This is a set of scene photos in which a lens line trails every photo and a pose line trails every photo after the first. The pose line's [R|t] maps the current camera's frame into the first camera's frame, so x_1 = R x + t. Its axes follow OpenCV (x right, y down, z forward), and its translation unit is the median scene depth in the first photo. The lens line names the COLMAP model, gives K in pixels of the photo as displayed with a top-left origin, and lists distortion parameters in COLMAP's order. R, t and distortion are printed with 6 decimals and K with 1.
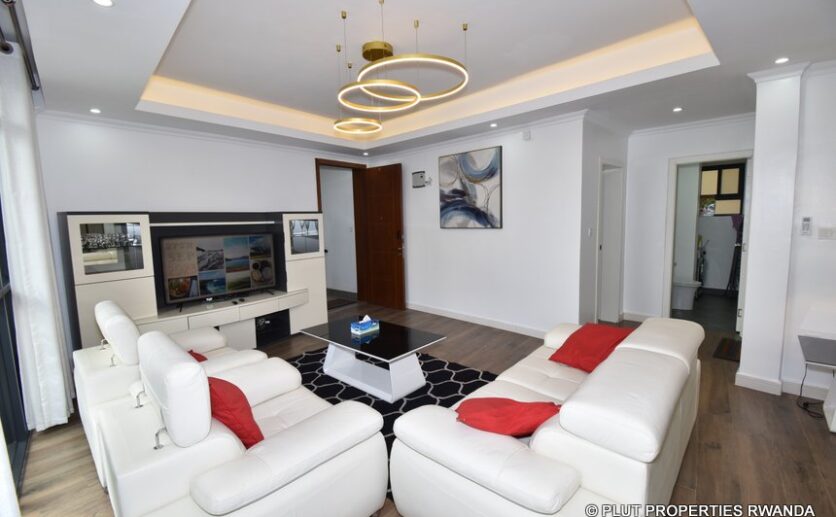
lens RADIAL K [[369.5, 0, 418.0], [0, 369.5, 258.5], [0, 0, 1]] dist [0.016581, -0.022593]
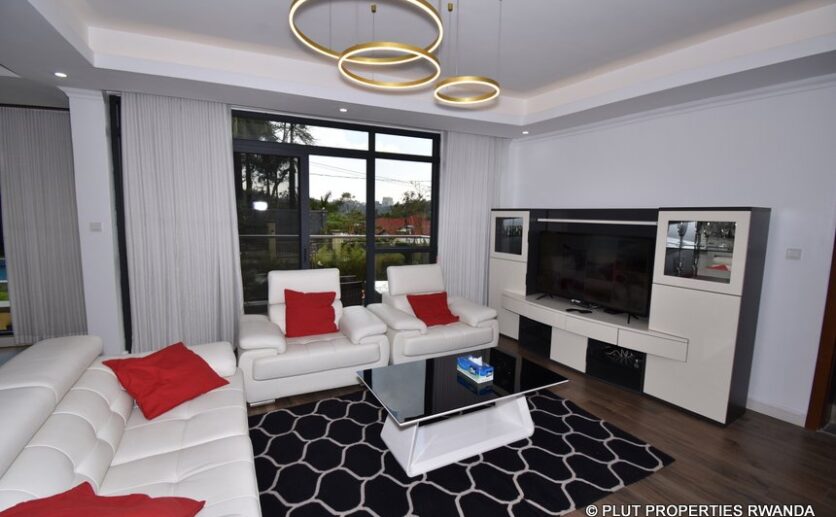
lens RADIAL K [[369.5, 0, 418.0], [0, 369.5, 258.5], [0, 0, 1]] dist [0.016581, -0.022593]
pose [[-0.348295, 0.119982, -0.929675, 0.398557], [-0.114154, 0.978964, 0.169110, -0.098447], [0.930408, 0.165026, -0.327272, 0.816216]]
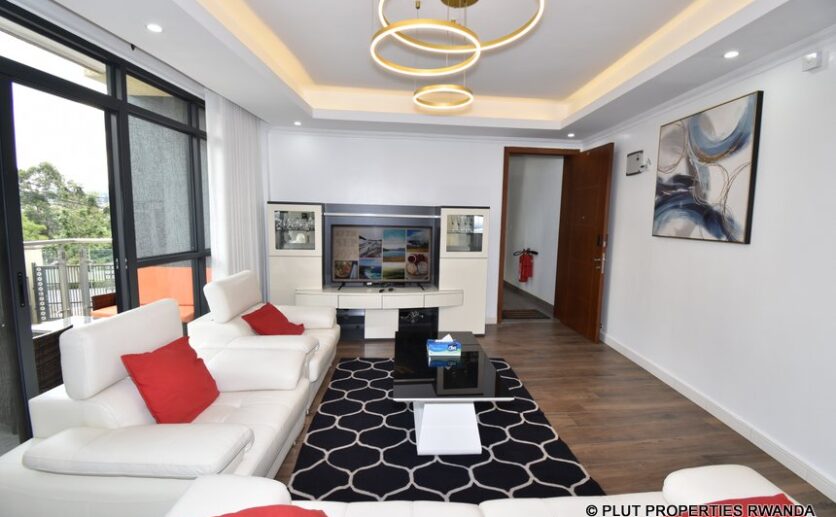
lens RADIAL K [[369.5, 0, 418.0], [0, 369.5, 258.5], [0, 0, 1]] dist [0.016581, -0.022593]
pose [[0.701134, 0.117369, -0.703303, 0.273189], [-0.112178, 0.992233, 0.053754, -0.035737], [0.704150, 0.041206, 0.708855, 0.282176]]
